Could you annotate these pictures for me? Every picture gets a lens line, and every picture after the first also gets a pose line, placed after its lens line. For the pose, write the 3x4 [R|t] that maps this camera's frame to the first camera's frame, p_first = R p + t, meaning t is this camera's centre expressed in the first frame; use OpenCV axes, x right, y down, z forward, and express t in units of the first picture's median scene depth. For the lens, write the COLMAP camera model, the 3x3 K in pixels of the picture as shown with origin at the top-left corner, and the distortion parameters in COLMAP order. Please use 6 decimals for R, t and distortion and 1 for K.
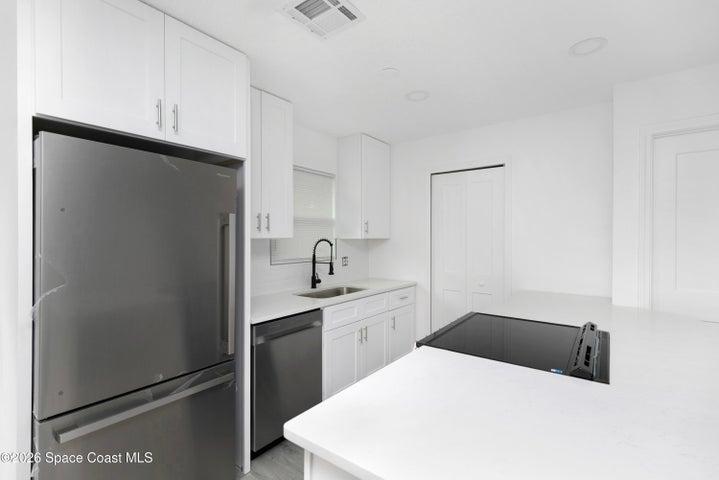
lens RADIAL K [[337.1, 0, 354.5], [0, 337.1, 235.5], [0, 0, 1]] dist [0.002155, 0.000284]
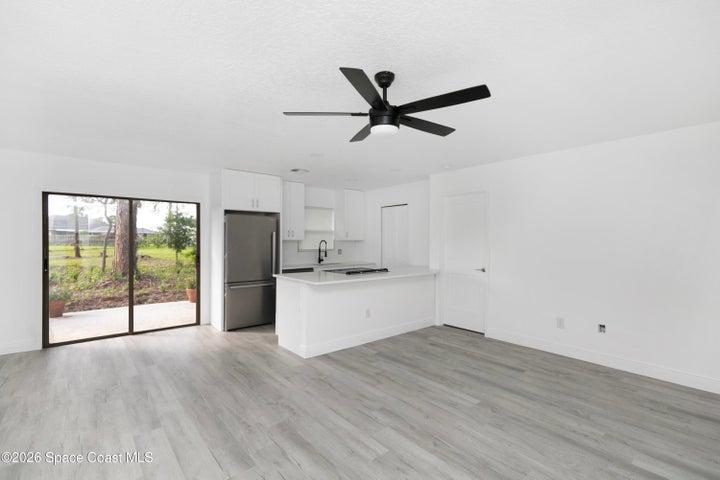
lens RADIAL K [[330.4, 0, 368.1], [0, 330.4, 238.9], [0, 0, 1]] dist [0.000965, -0.000049]
pose [[0.979967, -0.001061, -0.199156, 0.625529], [0.000684, 0.999998, -0.001962, 0.005291], [0.199158, 0.001786, 0.979966, -1.039610]]
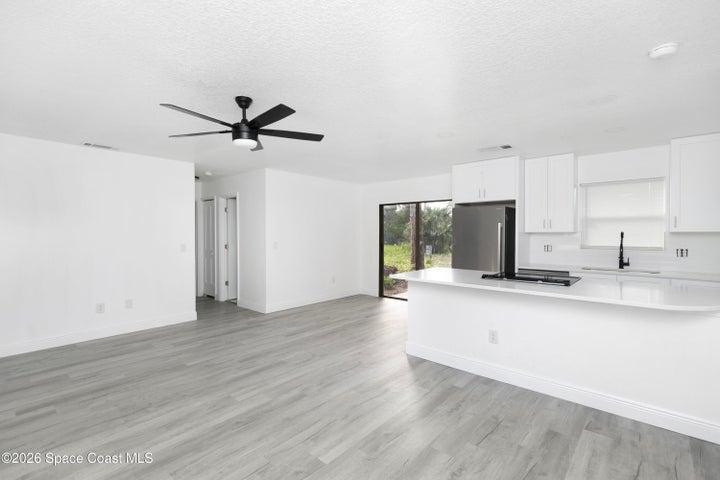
lens RADIAL K [[337.6, 0, 355.0], [0, 337.6, 235.5], [0, 0, 1]] dist [0.002155, 0.000284]
pose [[-0.085215, 0.003045, -0.996358, 1.392270], [0.003903, 0.999989, 0.002722, 0.014522], [0.996355, -0.003657, -0.085226, 0.042649]]
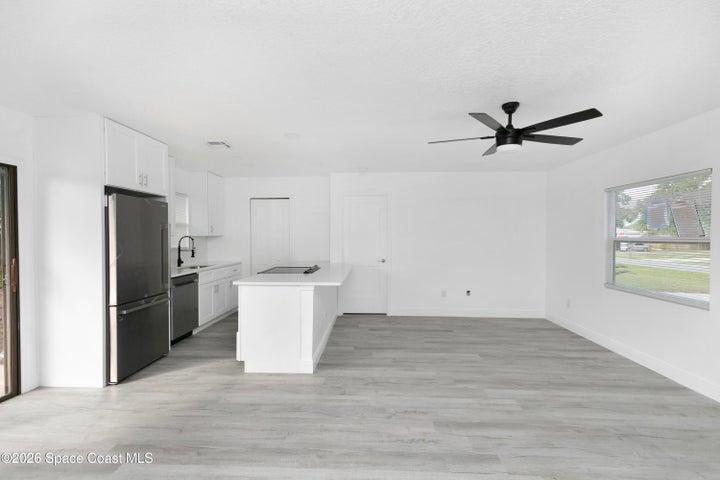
lens RADIAL K [[326.4, 0, 360.0], [0, 326.4, 240.0], [0, 0, 1]] dist [-0.000001, -0.000054]
pose [[0.817535, -0.010805, 0.575777, -0.326122], [0.000549, 0.999838, 0.017984, 0.000624], [-0.575878, -0.014386, 0.817409, -0.820588]]
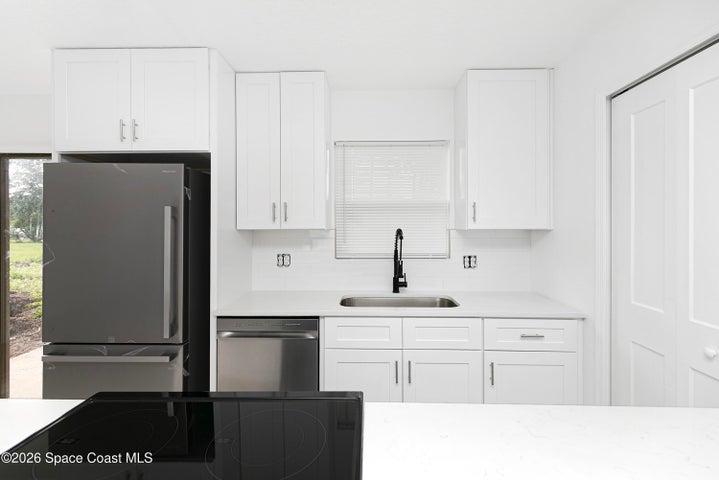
lens RADIAL K [[332.2, 0, 363.8], [0, 332.2, 225.8], [0, 0, 1]] dist [0.001255, 0.000184]
pose [[0.584338, -0.005630, -0.811491, 0.482505], [0.007227, 0.999972, -0.001734, 0.002092], [0.811478, -0.004852, 0.584363, 0.508824]]
